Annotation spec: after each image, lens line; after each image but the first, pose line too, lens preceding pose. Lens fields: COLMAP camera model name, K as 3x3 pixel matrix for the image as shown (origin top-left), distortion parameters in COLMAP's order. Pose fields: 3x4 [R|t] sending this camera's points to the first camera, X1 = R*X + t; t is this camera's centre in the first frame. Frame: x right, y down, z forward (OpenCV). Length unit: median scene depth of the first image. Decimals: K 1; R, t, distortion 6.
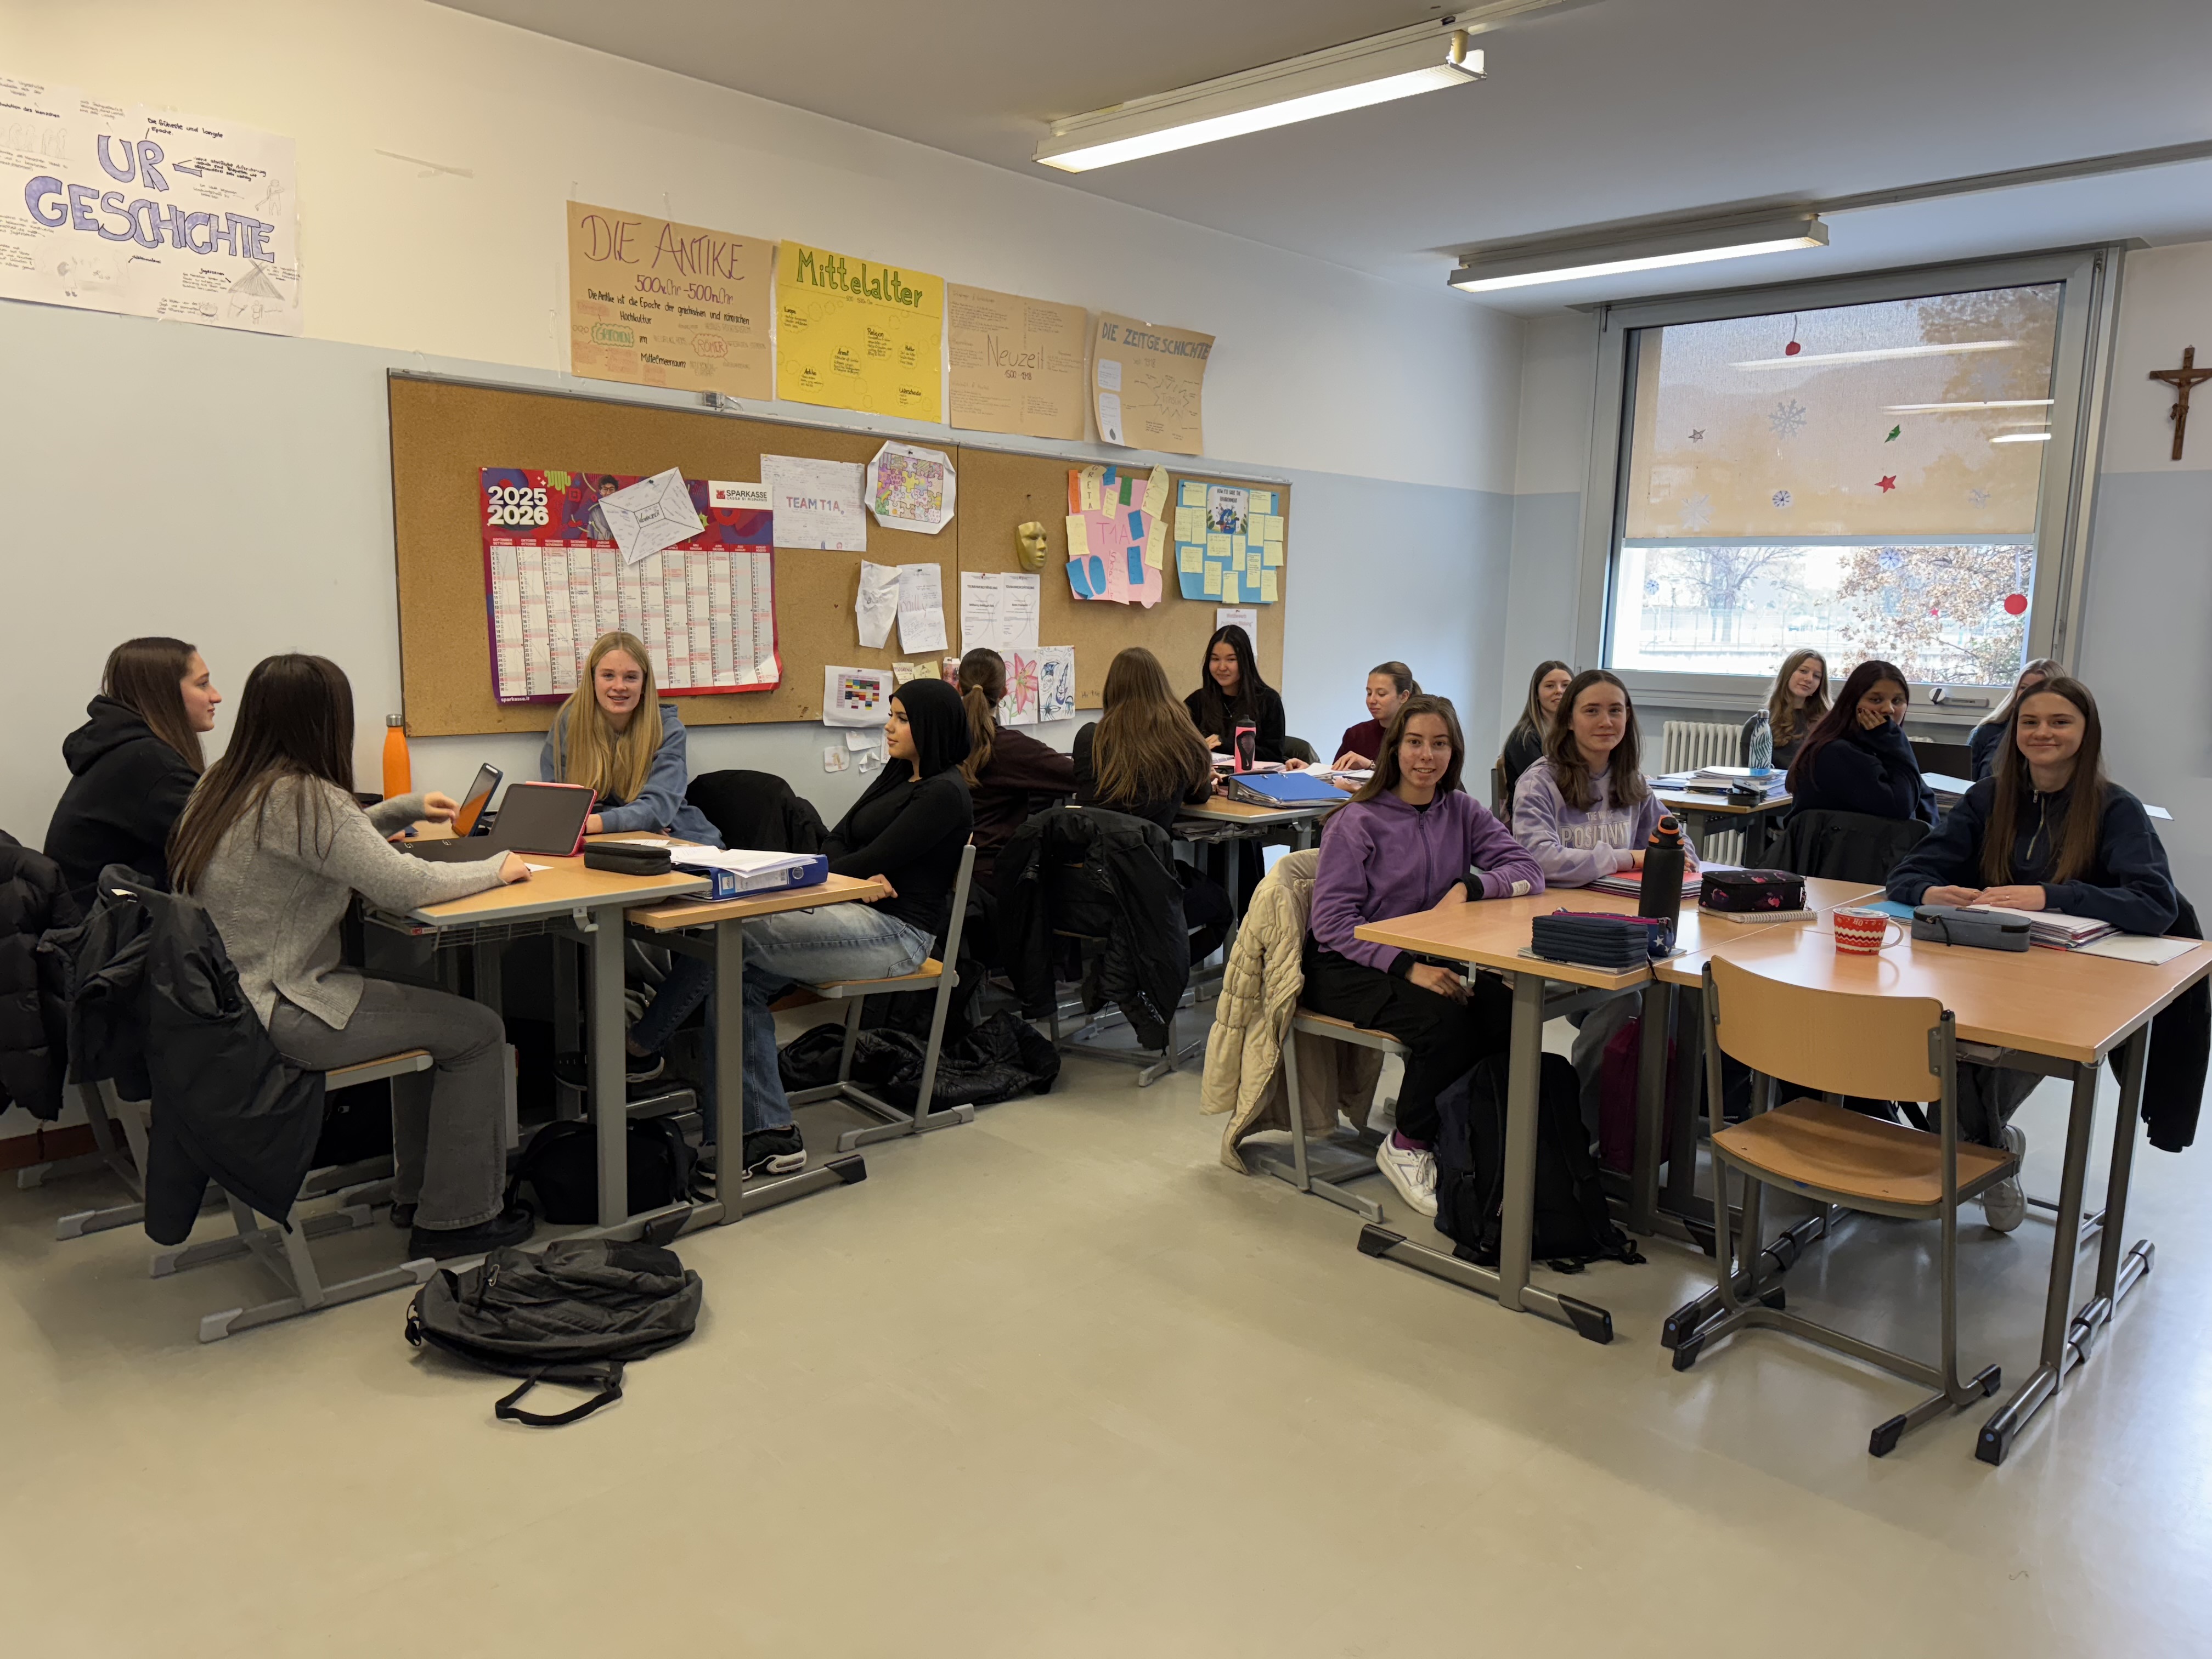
lens RADIAL K [[1558.6, 0, 1104.6], [0, 1558.6, 830.0], [0, 0, 1]] dist [-0.001470, -0.000235]
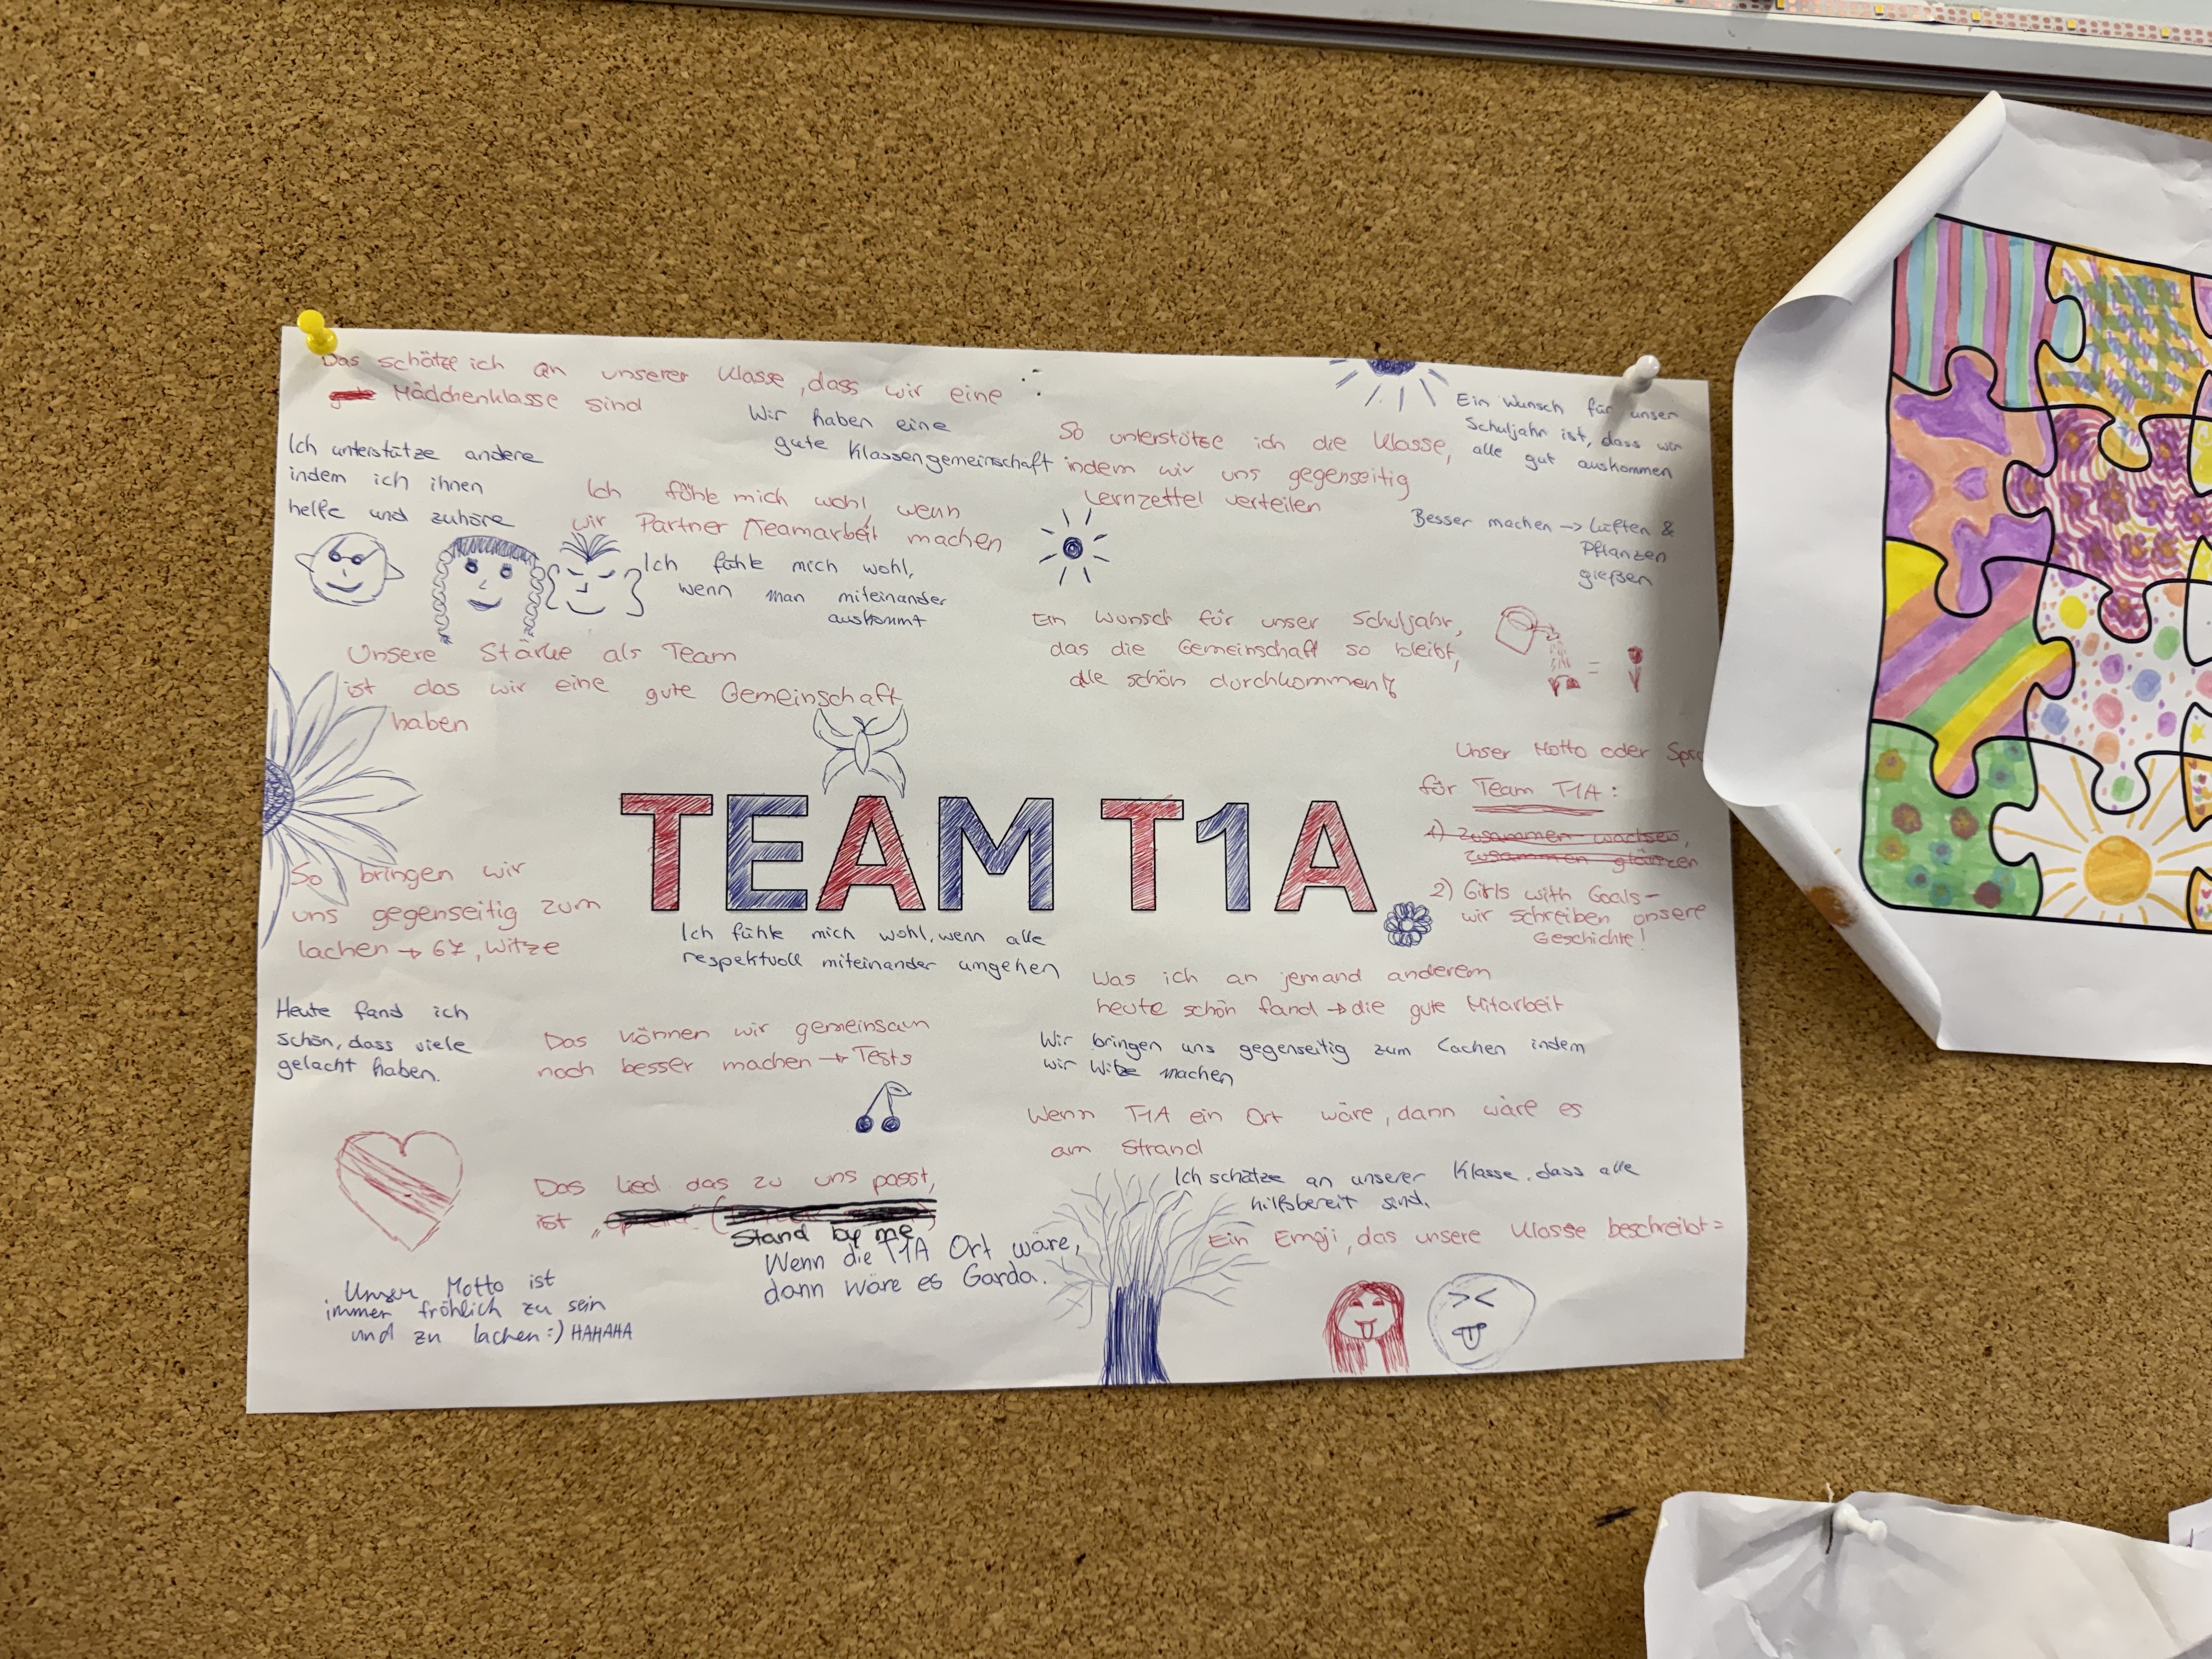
lens RADIAL K [[1558.6, 0, 1107.4], [0, 1558.6, 829.7], [0, 0, 1]] dist [-0.001470, -0.000235]
pose [[0.768476, -0.054013, -0.637595, -0.124689], [-0.075801, 0.981731, -0.174526, -0.190956], [0.635373, 0.182449, 0.750342, 0.915213]]
